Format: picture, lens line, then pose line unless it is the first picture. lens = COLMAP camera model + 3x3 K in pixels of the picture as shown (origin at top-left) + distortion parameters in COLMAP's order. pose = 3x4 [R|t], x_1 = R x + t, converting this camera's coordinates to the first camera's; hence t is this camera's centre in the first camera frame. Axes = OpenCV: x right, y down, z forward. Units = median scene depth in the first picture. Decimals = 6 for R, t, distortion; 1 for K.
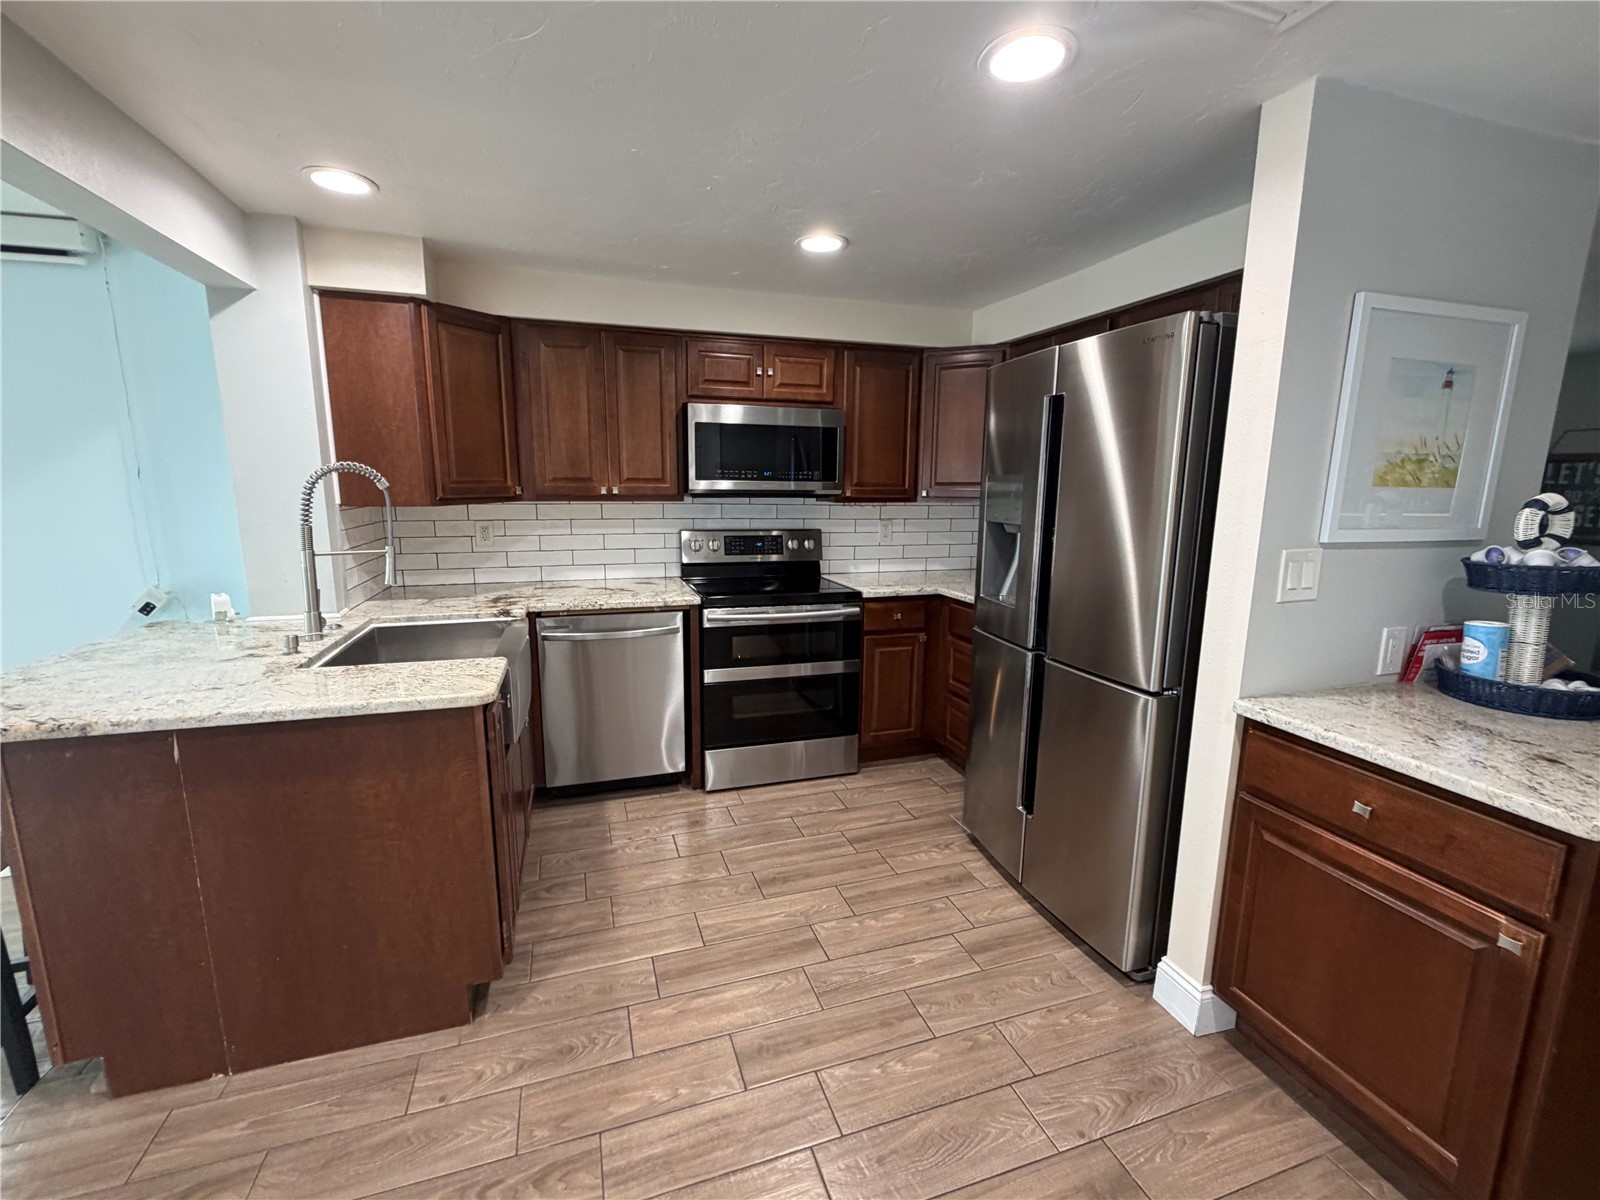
lens RADIAL K [[687.5, 0, 799.5], [0, 687.5, 594.4], [0, 0, 1]] dist [-0.001284, -0.000102]
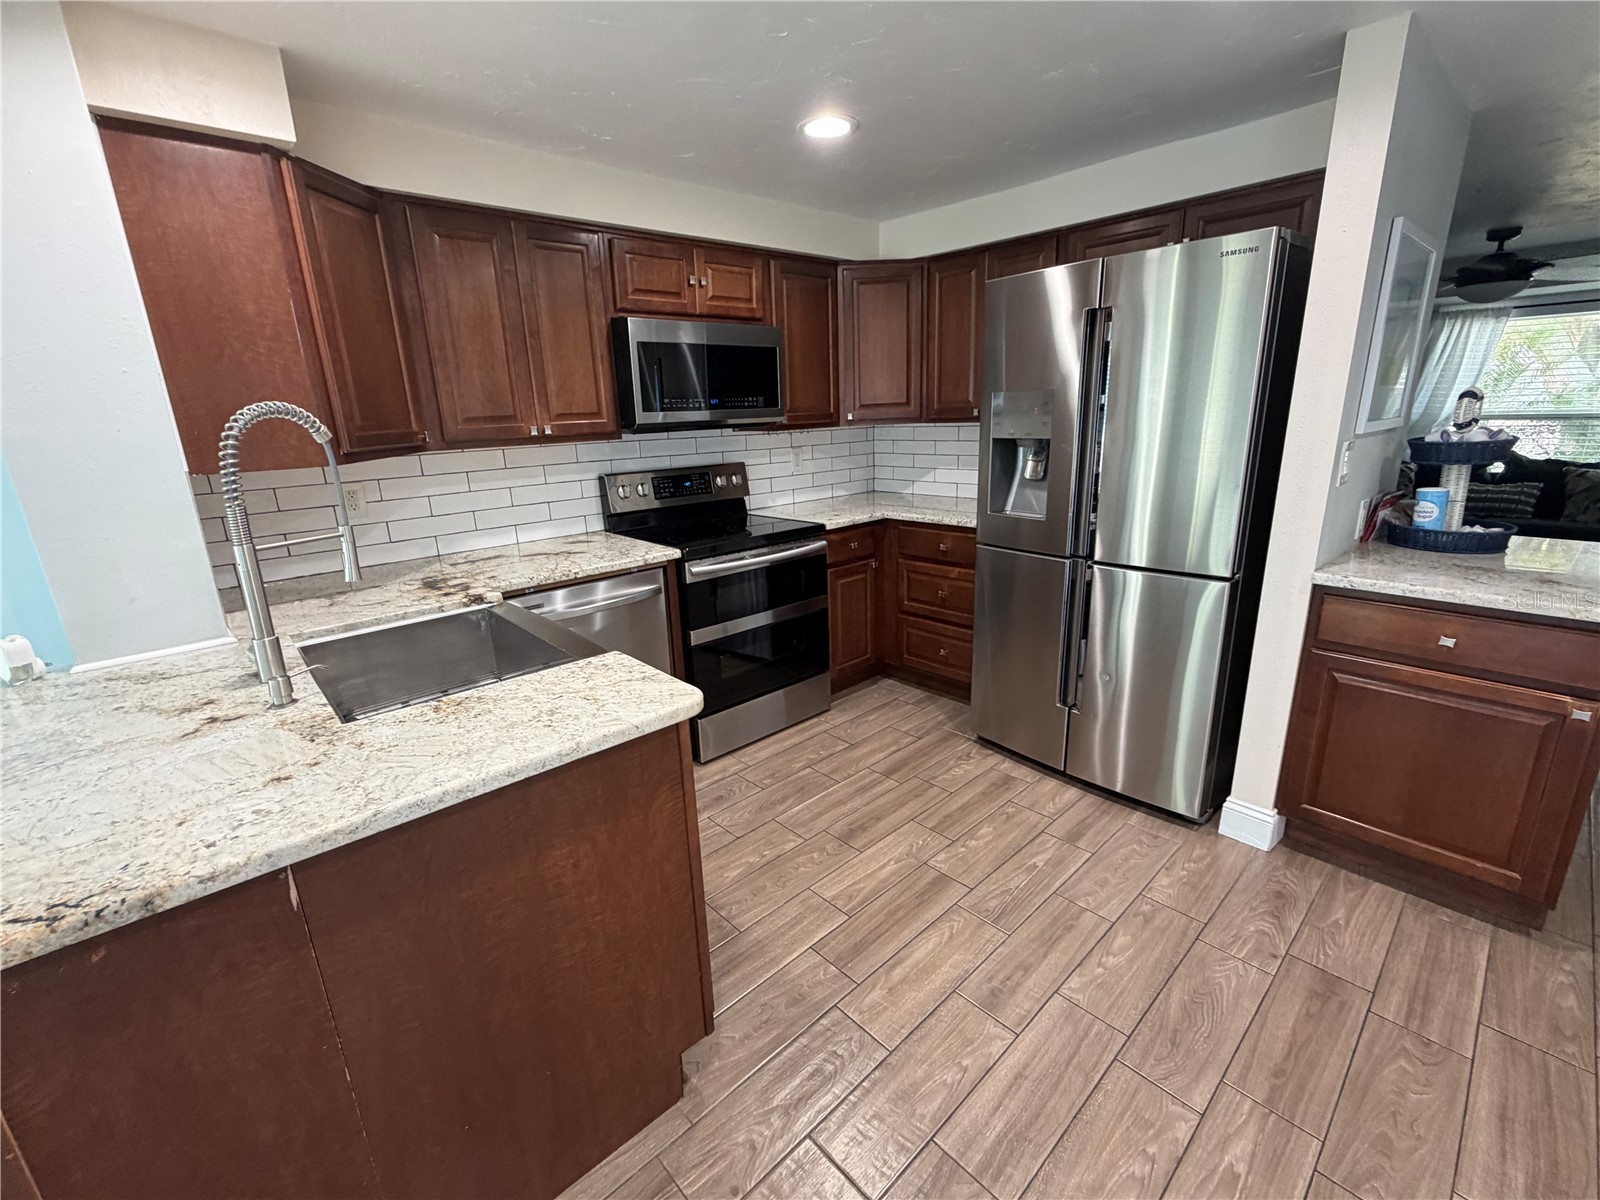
lens RADIAL K [[687.5, 0, 803.7], [0, 687.5, 594.4], [0, 0, 1]] dist [-0.001284, -0.000102]
pose [[0.912253, -0.147638, 0.382097, -0.421192], [0.109890, 0.986803, 0.118929, -0.031791], [-0.394613, -0.066505, 0.916437, 0.174916]]
